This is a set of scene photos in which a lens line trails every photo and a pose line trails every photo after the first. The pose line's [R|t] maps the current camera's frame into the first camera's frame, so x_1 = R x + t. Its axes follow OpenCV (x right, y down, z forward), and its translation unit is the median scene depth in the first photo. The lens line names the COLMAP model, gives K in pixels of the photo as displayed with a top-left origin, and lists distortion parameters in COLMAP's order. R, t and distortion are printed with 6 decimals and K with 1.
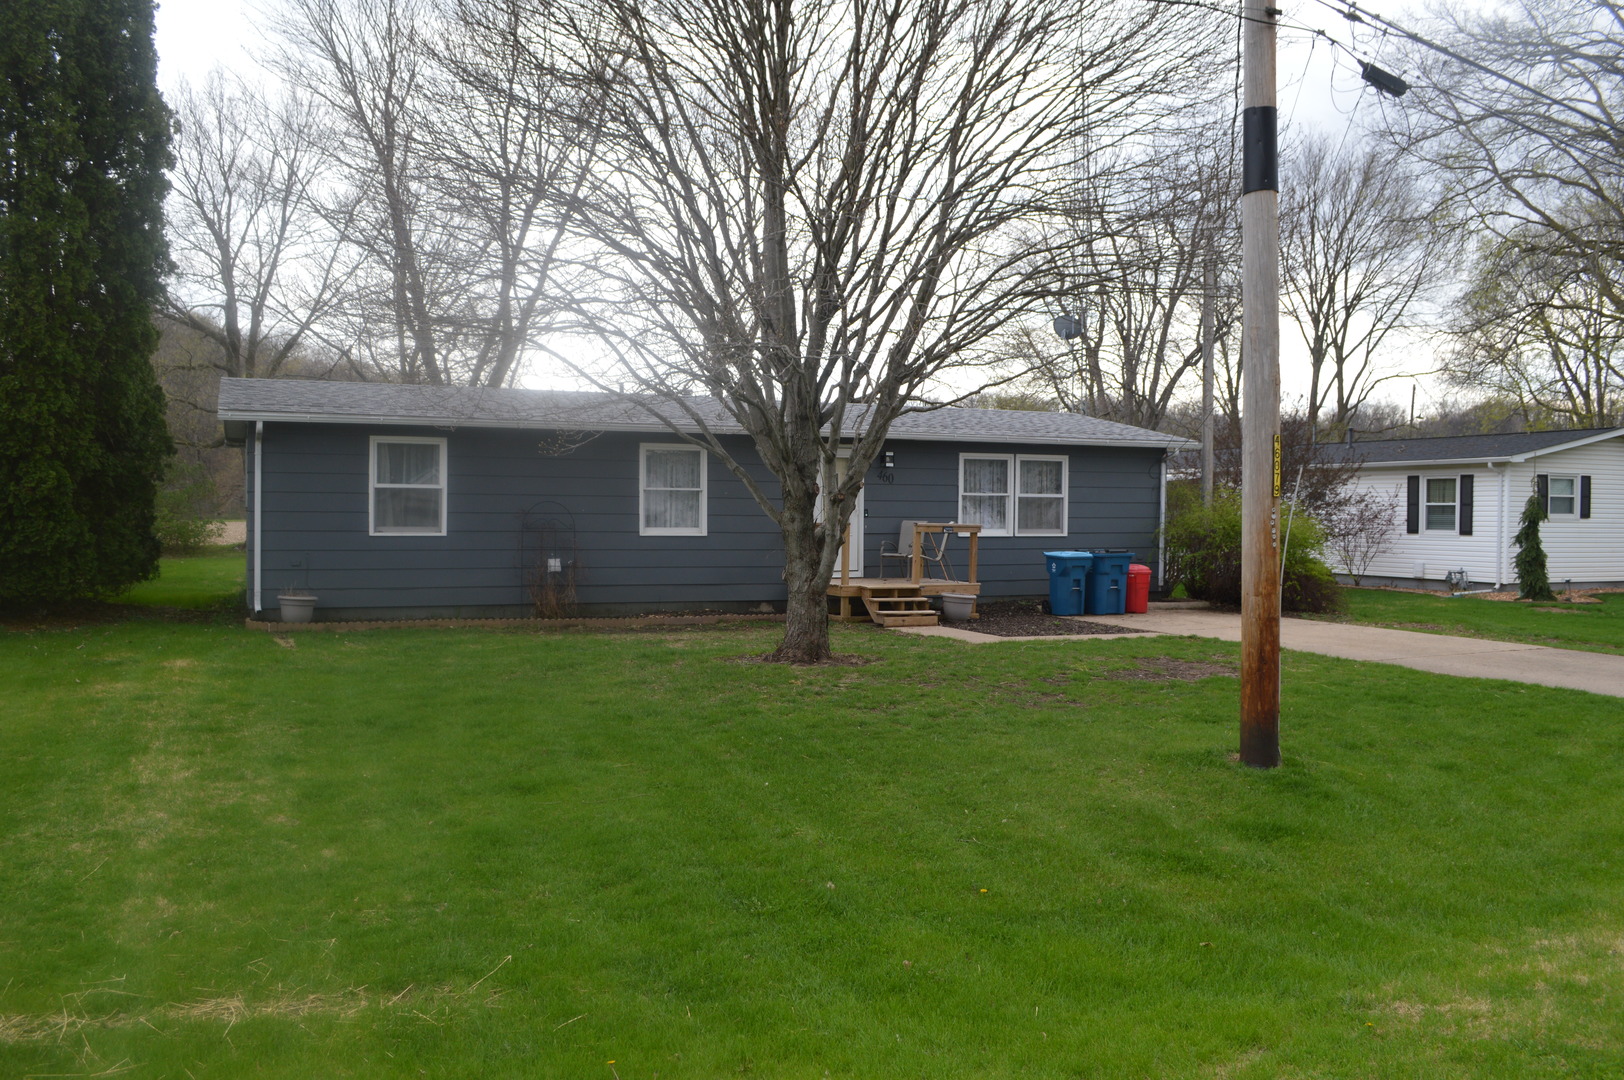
lens RADIAL K [[1306.2, 0, 800.8], [0, 1306.2, 549.1], [0, 0, 1]] dist [-0.079838, 0.012252]
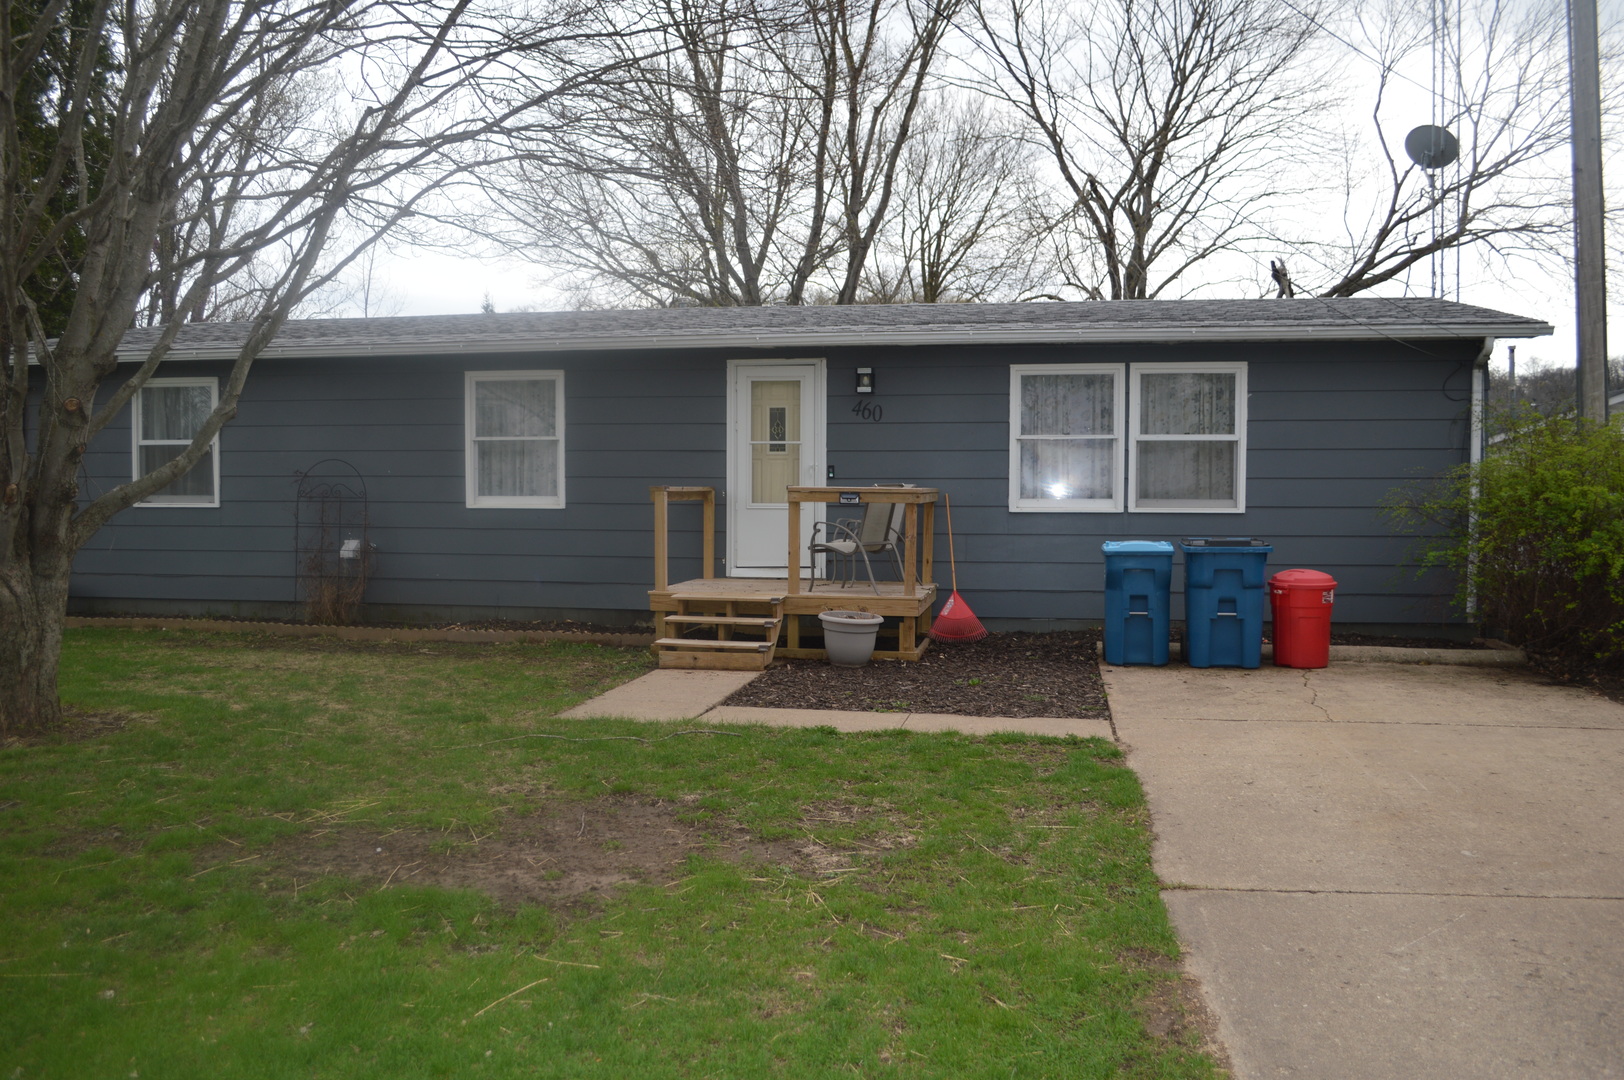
lens RADIAL K [[1408.2, 0, 812.0], [0, 1408.2, 540.0], [0, 0, 1]] dist [-0.077475, 0.008016]
pose [[0.840958, 0.015919, -0.540865, 0.415119], [-0.009715, 0.999850, 0.014323, -0.005703], [0.541012, -0.006790, 0.840987, 0.472860]]
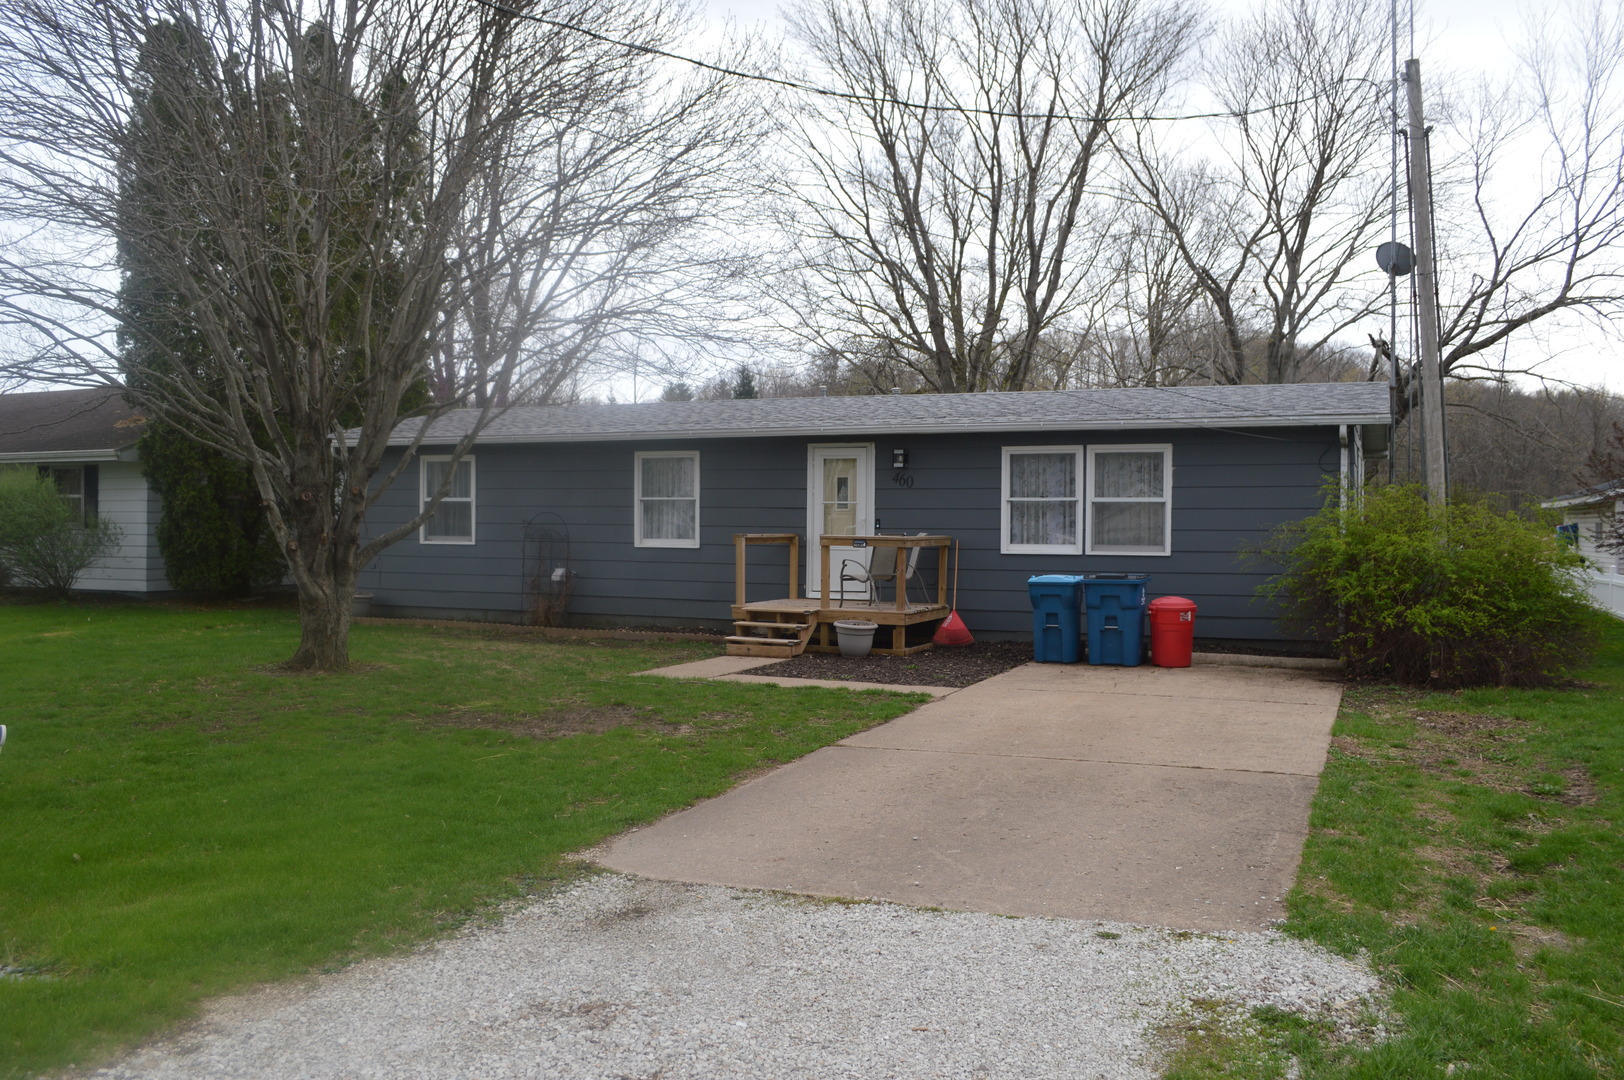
lens RADIAL K [[1408.2, 0, 812.0], [0, 1408.2, 540.0], [0, 0, 1]] dist [-0.077475, 0.008016]
pose [[0.699378, 0.008114, -0.714706, 0.704350], [-0.019477, 0.999781, -0.007709, -0.009728], [0.714486, 0.019312, 0.699383, 0.353593]]
